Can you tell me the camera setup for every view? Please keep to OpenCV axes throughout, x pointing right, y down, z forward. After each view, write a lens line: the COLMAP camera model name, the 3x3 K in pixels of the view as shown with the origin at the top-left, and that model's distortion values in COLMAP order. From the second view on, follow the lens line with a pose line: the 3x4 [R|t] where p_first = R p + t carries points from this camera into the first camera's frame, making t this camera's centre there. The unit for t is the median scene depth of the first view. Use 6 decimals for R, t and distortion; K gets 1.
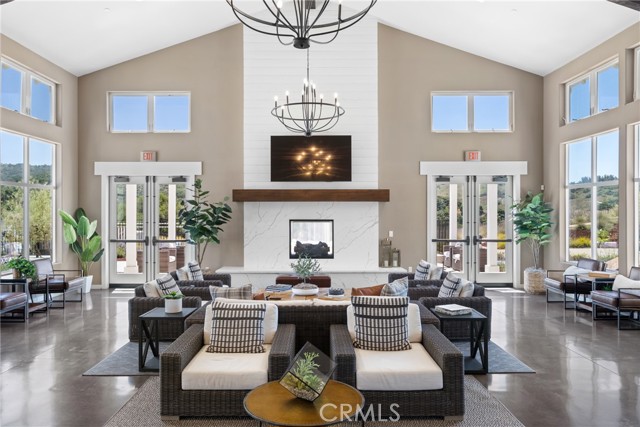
lens RADIAL K [[469.8, 0, 321.2], [0, 469.8, 216.0], [0, 0, 1]] dist [-0.015249, -0.002865]
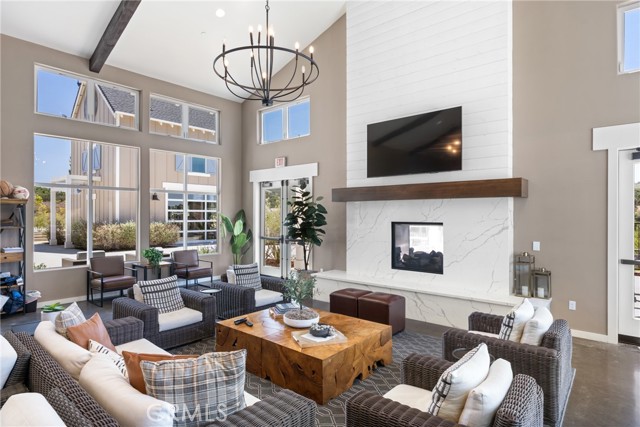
lens RADIAL K [[349.0, 0, 321.5], [0, 349.0, 212.2], [0, 0, 1]] dist [0.002003, -0.000290]
pose [[0.764495, -0.002233, -0.644626, 0.241204], [0.000296, 0.999995, -0.003113, -0.007733], [0.644630, 0.002189, 0.764492, 0.449763]]
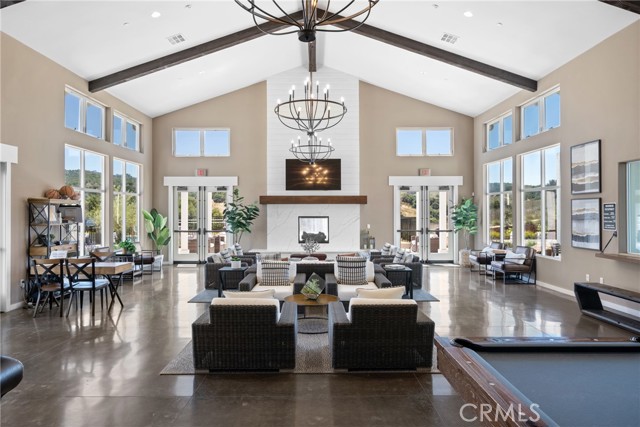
lens RADIAL K [[391.8, 0, 318.9], [0, 391.8, 213.8], [0, 0, 1]] dist [0.000097, 0.000150]
pose [[0.999991, -0.000473, -0.004195, 0.000682], [0.000466, 0.999999, -0.001639, 0.001219], [0.004196, 0.001637, 0.999990, -0.214913]]
